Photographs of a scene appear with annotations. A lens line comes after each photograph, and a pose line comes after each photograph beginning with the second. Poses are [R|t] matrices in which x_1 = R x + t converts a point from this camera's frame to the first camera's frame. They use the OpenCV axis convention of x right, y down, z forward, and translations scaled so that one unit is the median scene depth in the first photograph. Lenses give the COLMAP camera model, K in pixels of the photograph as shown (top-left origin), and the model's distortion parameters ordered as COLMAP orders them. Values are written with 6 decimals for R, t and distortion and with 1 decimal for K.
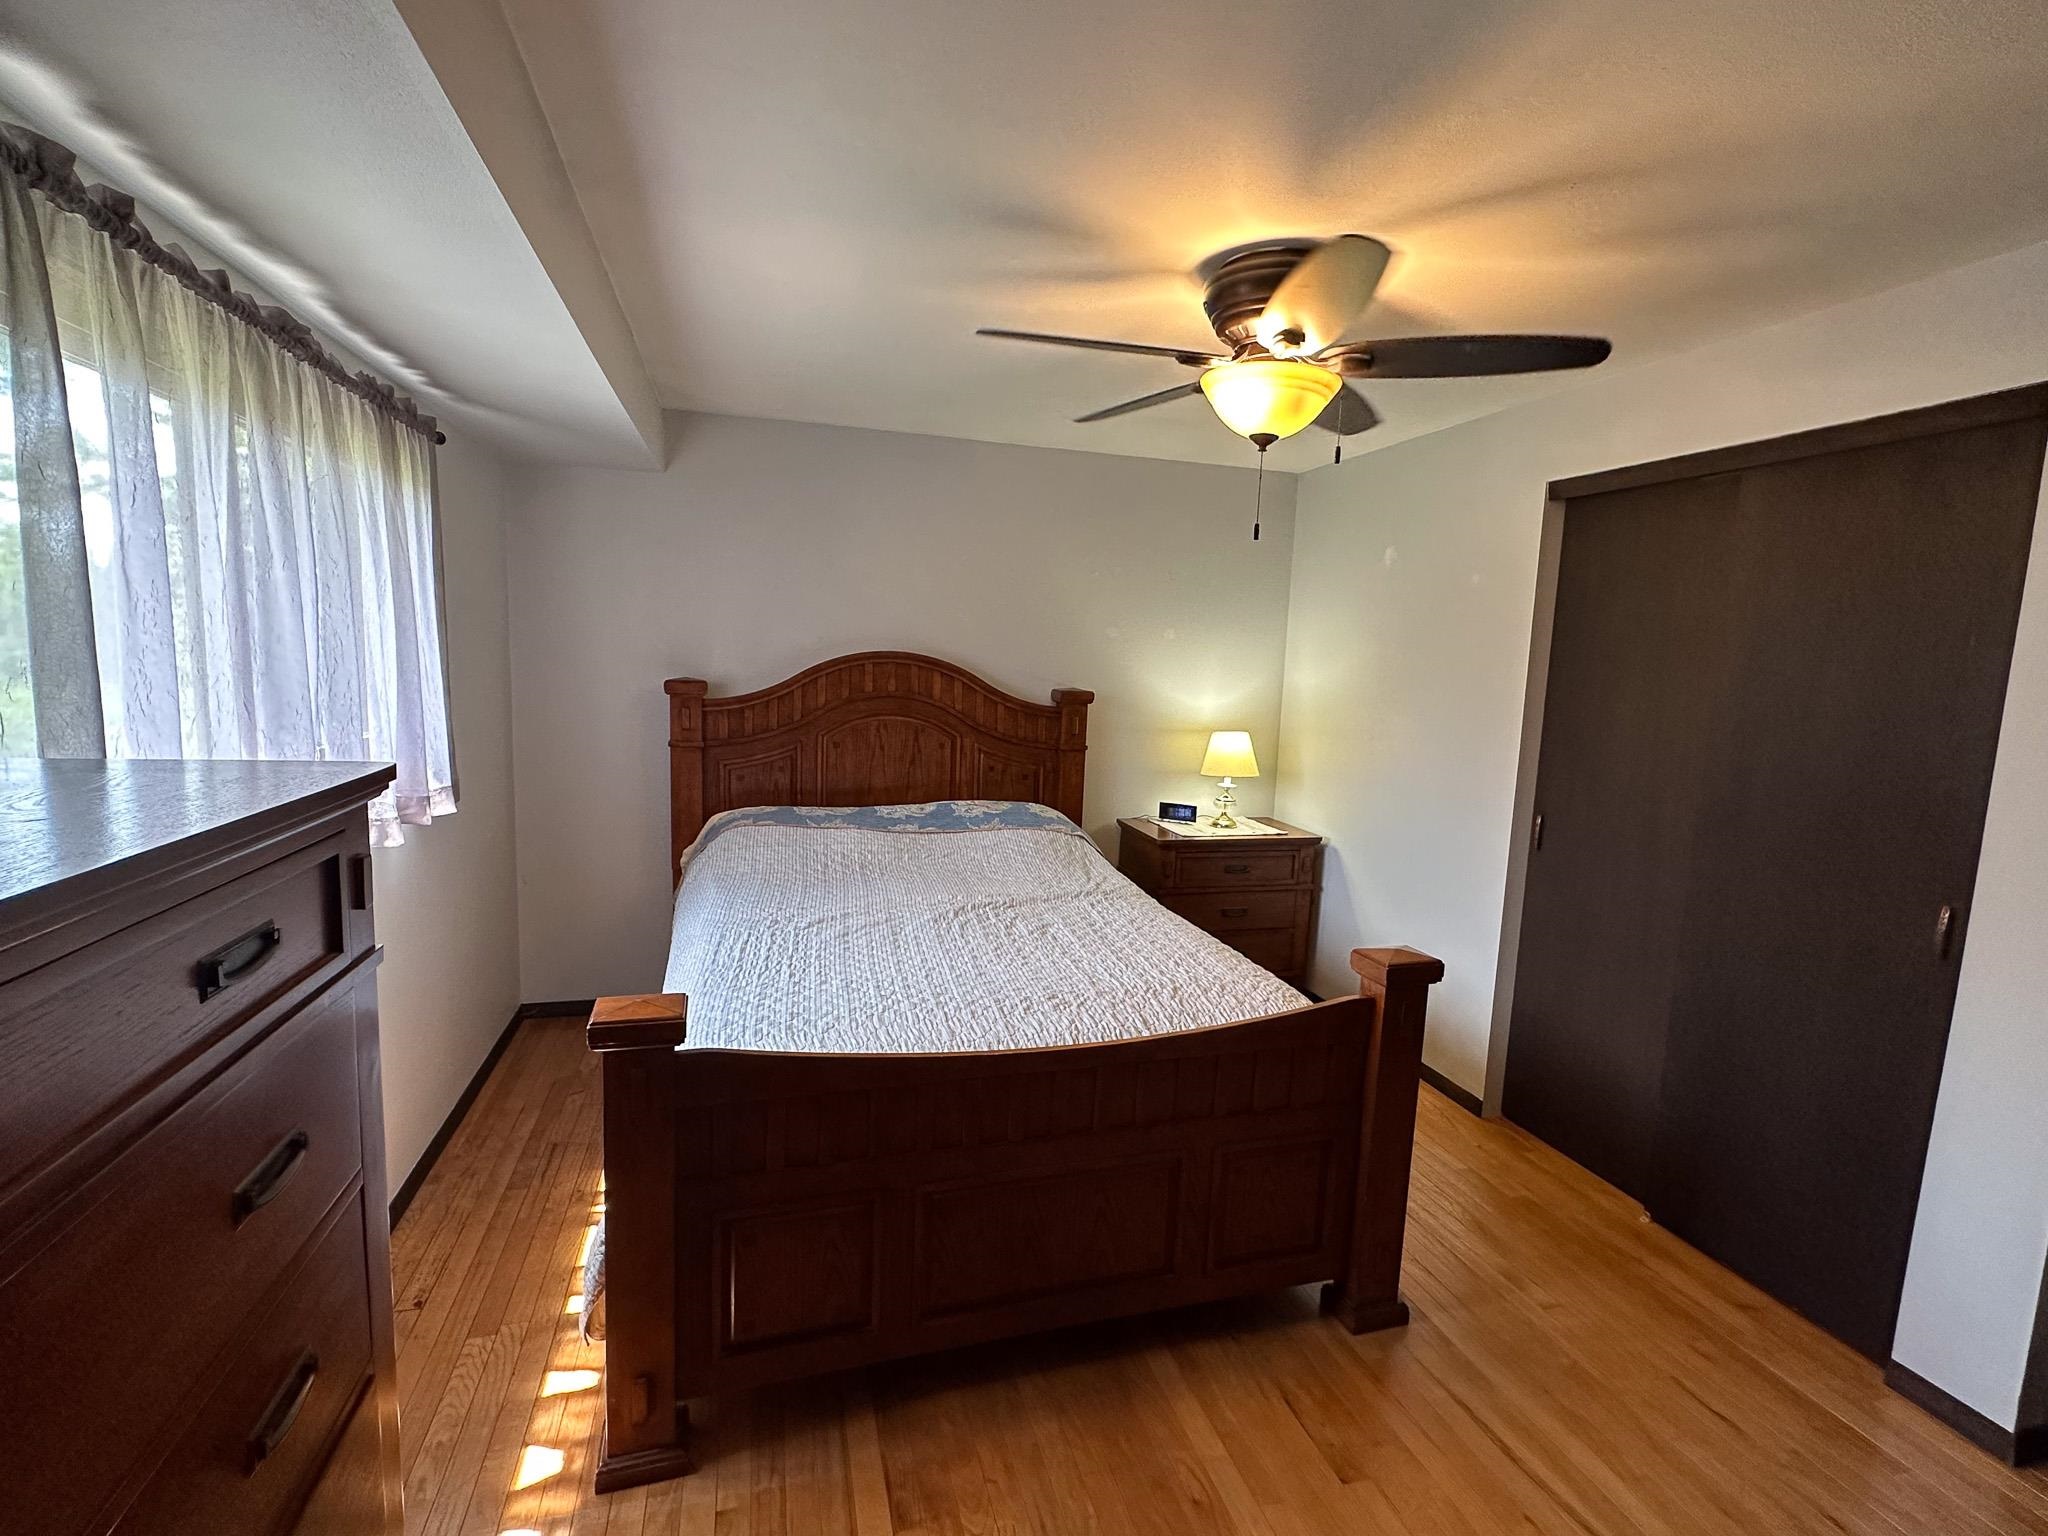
lens RADIAL K [[936.0, 0, 1021.4], [0, 936.0, 773.9], [0, 0, 1]] dist [-0.004503, -0.000362]
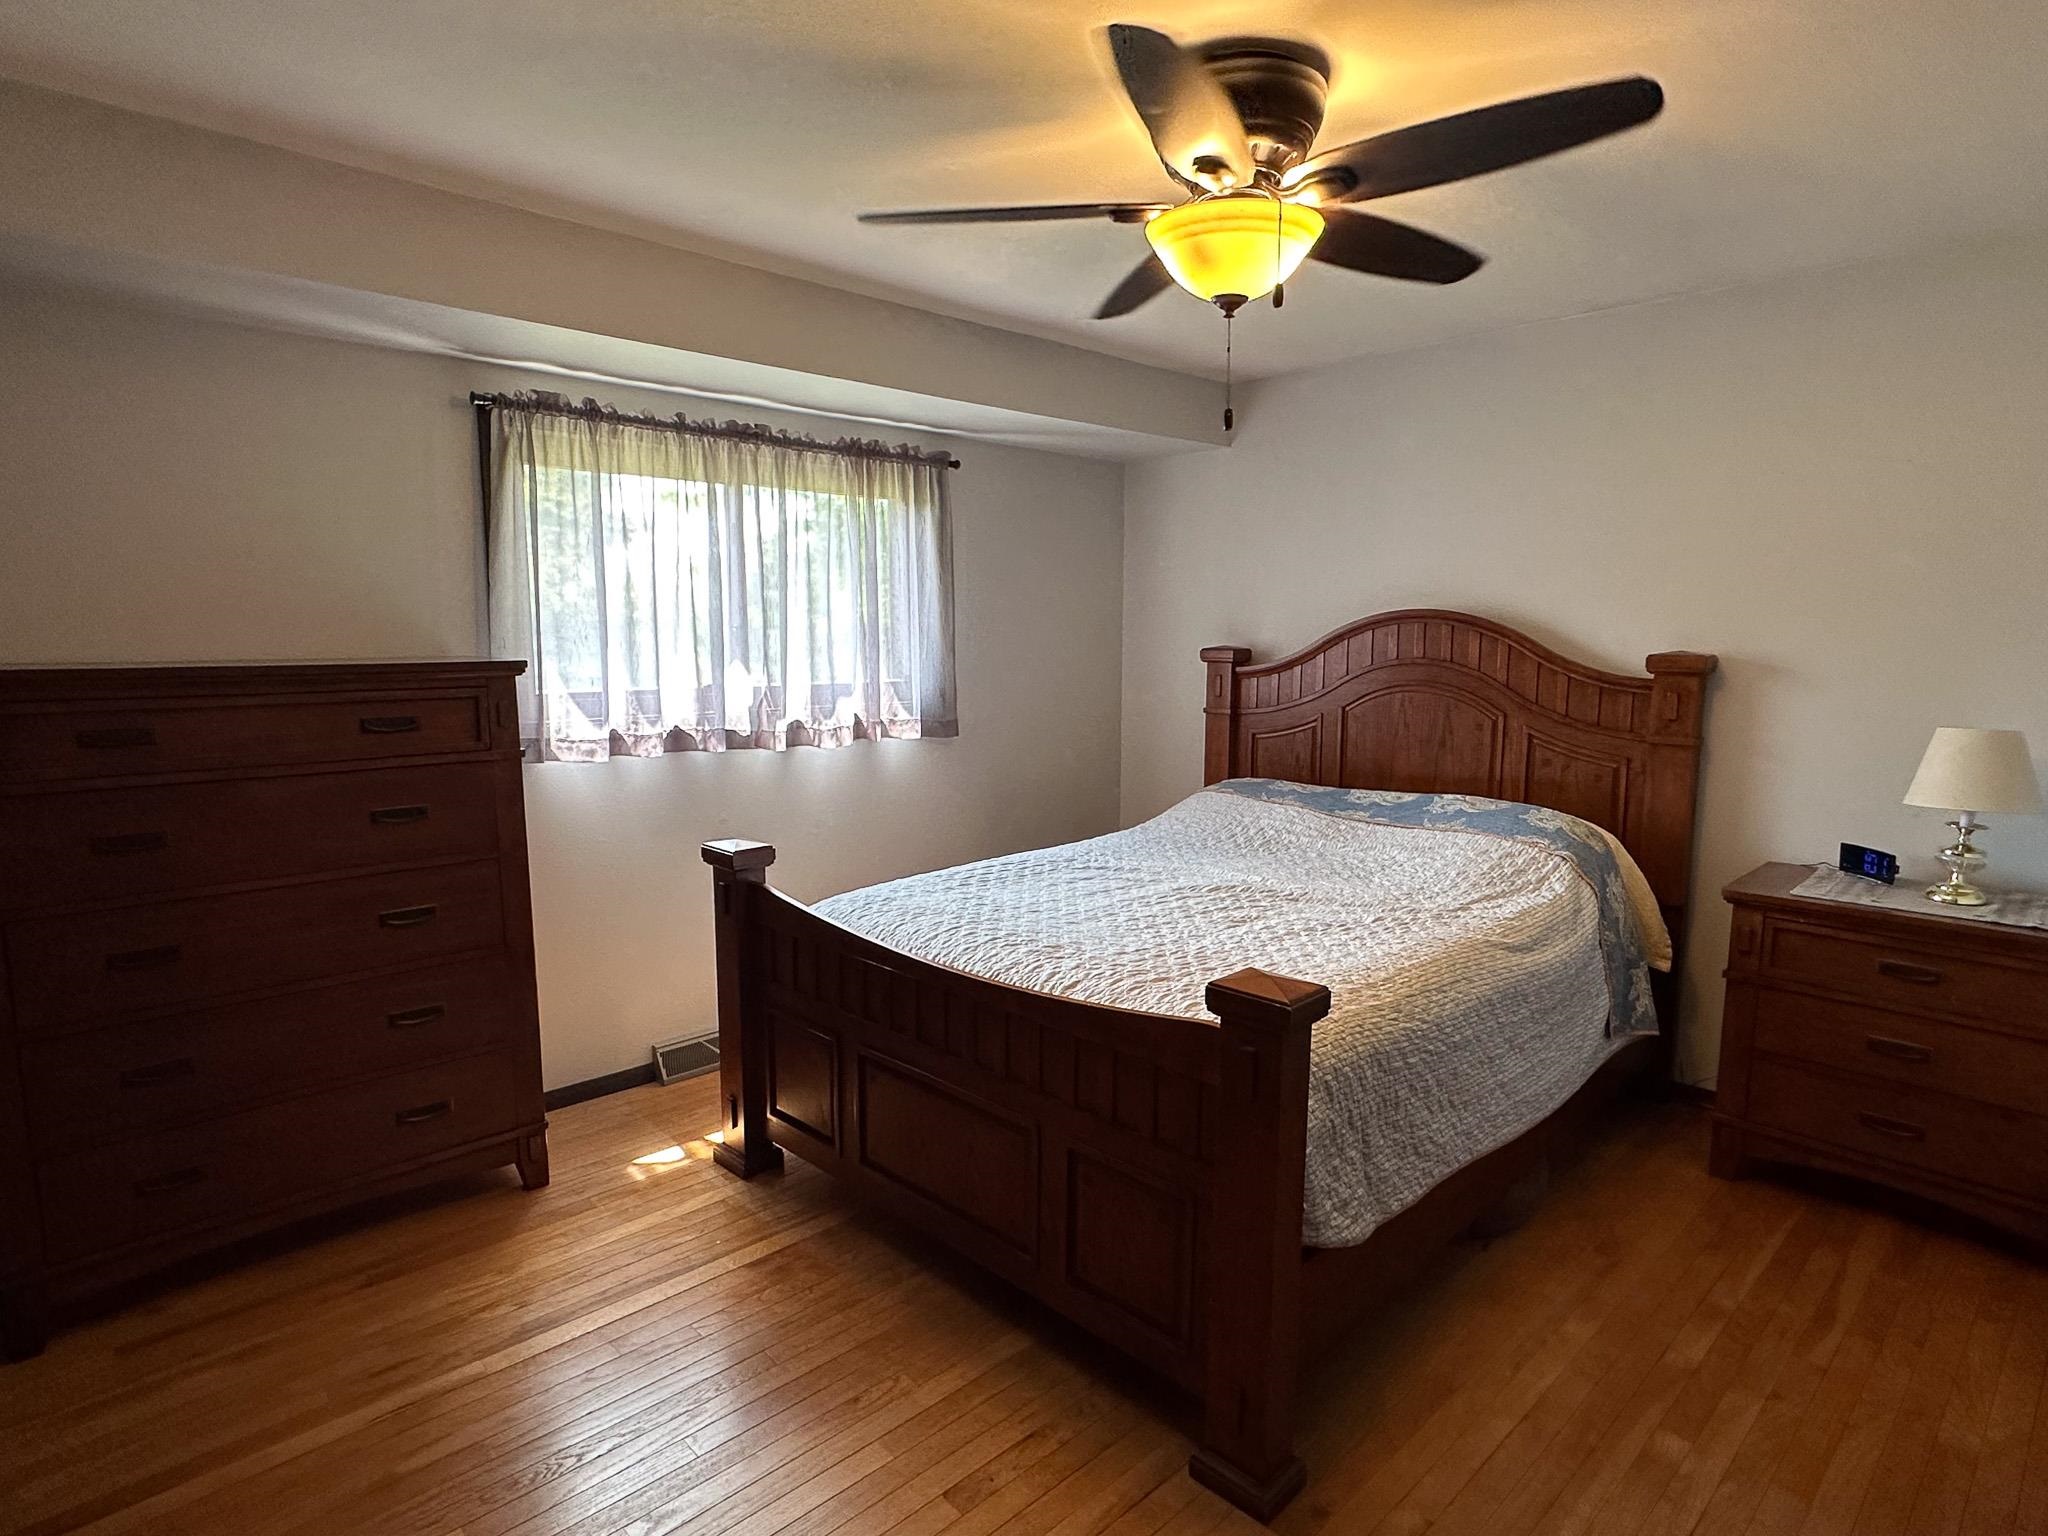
lens RADIAL K [[1099.6, 0, 1021.0], [0, 1099.6, 771.4], [0, 0, 1]] dist [0.004929, 0.000099]
pose [[0.462772, 0.074053, -0.883379, 0.564514], [-0.098655, 0.994617, 0.031696, 0.015714], [0.880971, 0.072482, 0.467587, 0.238221]]
